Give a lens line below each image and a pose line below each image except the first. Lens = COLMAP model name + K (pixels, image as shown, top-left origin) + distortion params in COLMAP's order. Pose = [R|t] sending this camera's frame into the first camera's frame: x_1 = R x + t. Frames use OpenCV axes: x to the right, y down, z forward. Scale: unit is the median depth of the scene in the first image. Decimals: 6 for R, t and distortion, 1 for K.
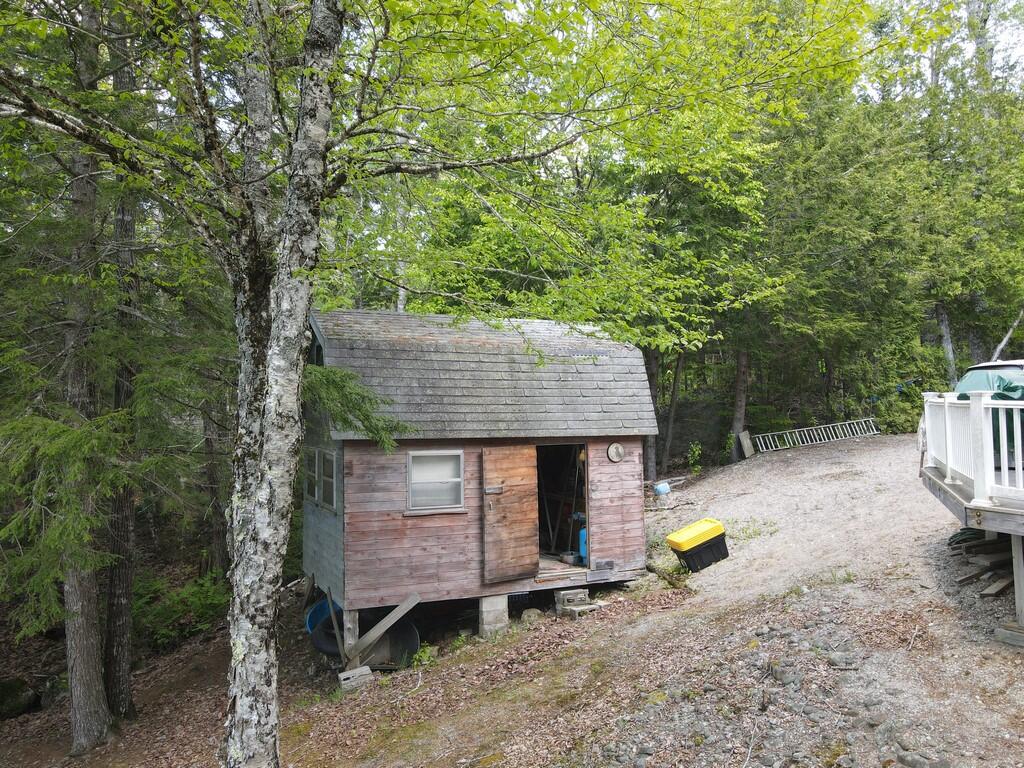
lens RADIAL K [[757.3, 0, 510.3], [0, 757.3, 379.1], [0, 0, 1]] dist [0.012320, 0.002004]
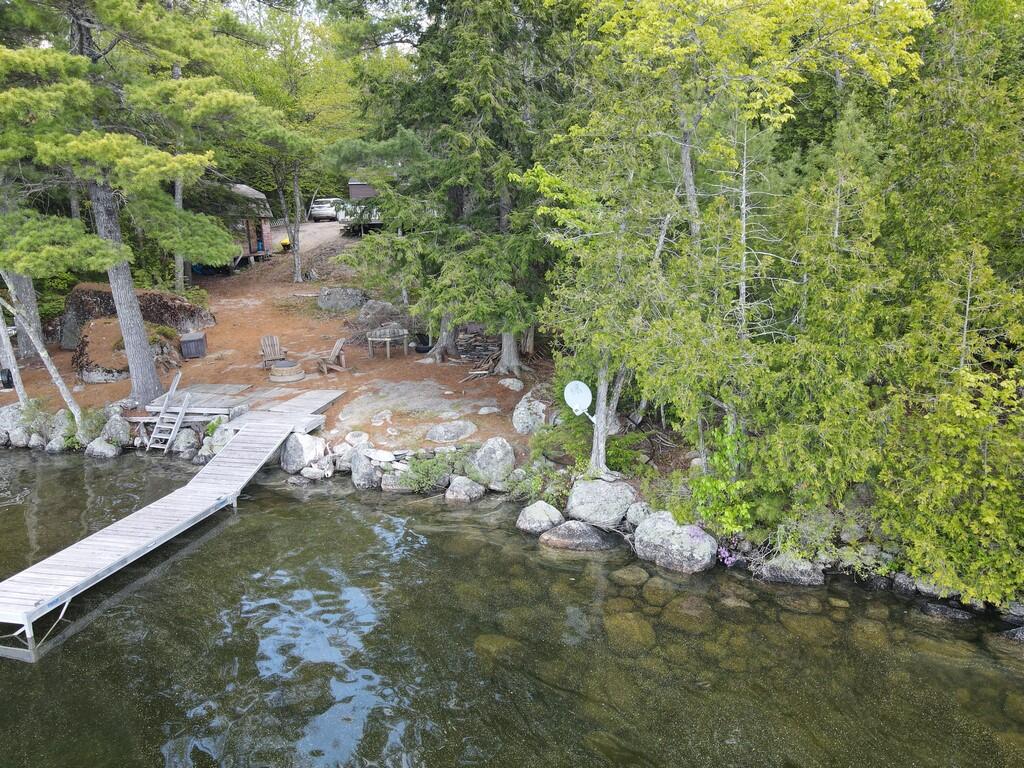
lens RADIAL K [[757.3, 0, 504.6], [0, 757.3, 382.8], [0, 0, 1]] dist [0.012320, 0.002004]
pose [[0.577974, -0.159031, 0.800409, -2.749947], [-0.012468, 0.978992, 0.203516, 0.118964], [-0.815960, -0.127607, 0.563849, -2.610306]]
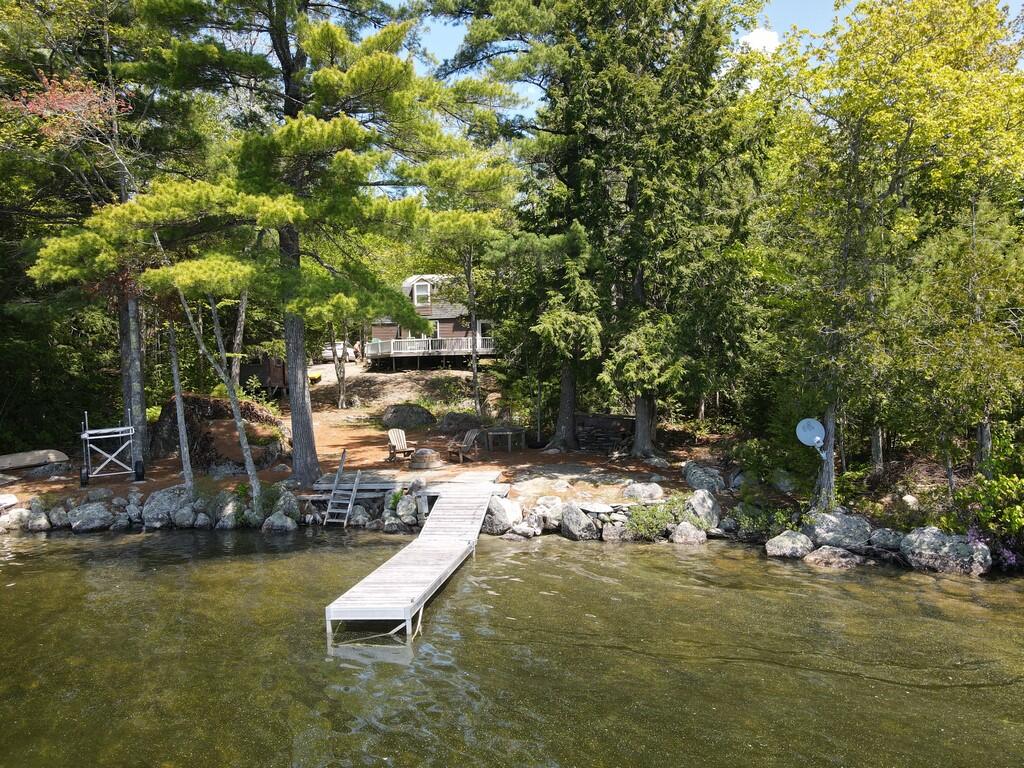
lens RADIAL K [[757.3, 0, 509.1], [0, 757.3, 386.4], [0, 0, 1]] dist [0.012320, 0.002004]
pose [[0.492687, 0.015042, 0.870077, -3.151210], [-0.007837, 0.999887, -0.012849, 0.337991], [-0.870171, -0.000488, 0.492749, -2.196271]]
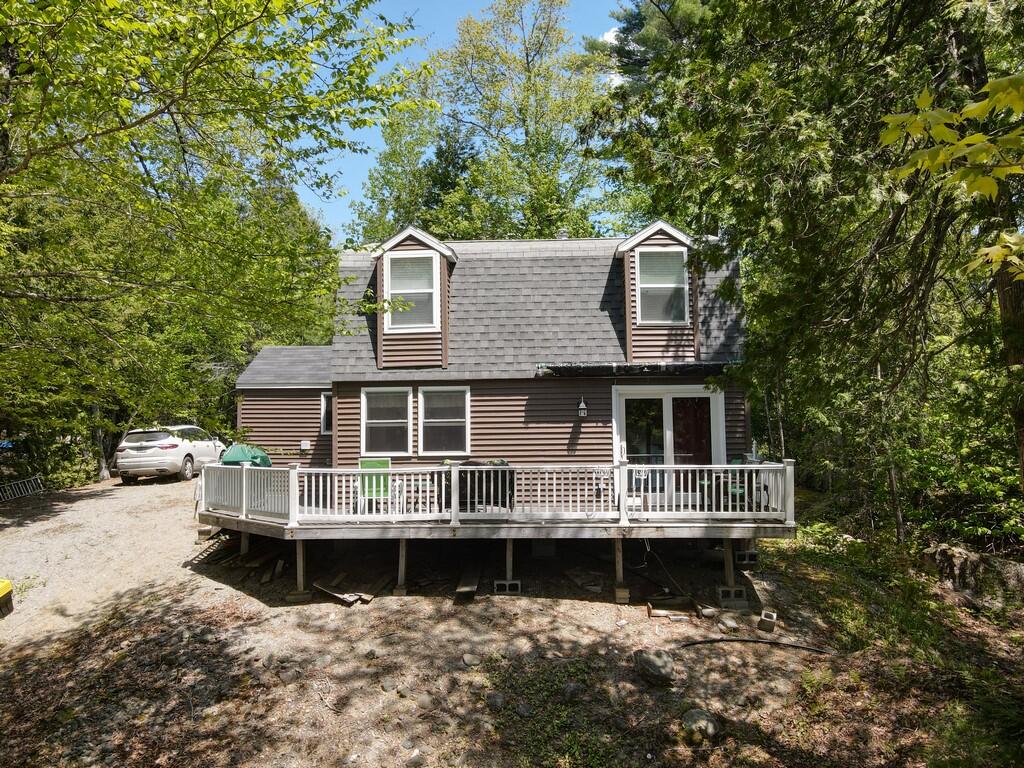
lens RADIAL K [[757.3, 0, 509.6], [0, 757.3, 385.6], [0, 0, 1]] dist [0.012320, 0.002004]
pose [[0.412045, 0.075735, 0.908010, -0.488440], [-0.015874, 0.996985, -0.075953, -0.024160], [-0.911025, 0.016883, 0.412005, -0.135163]]
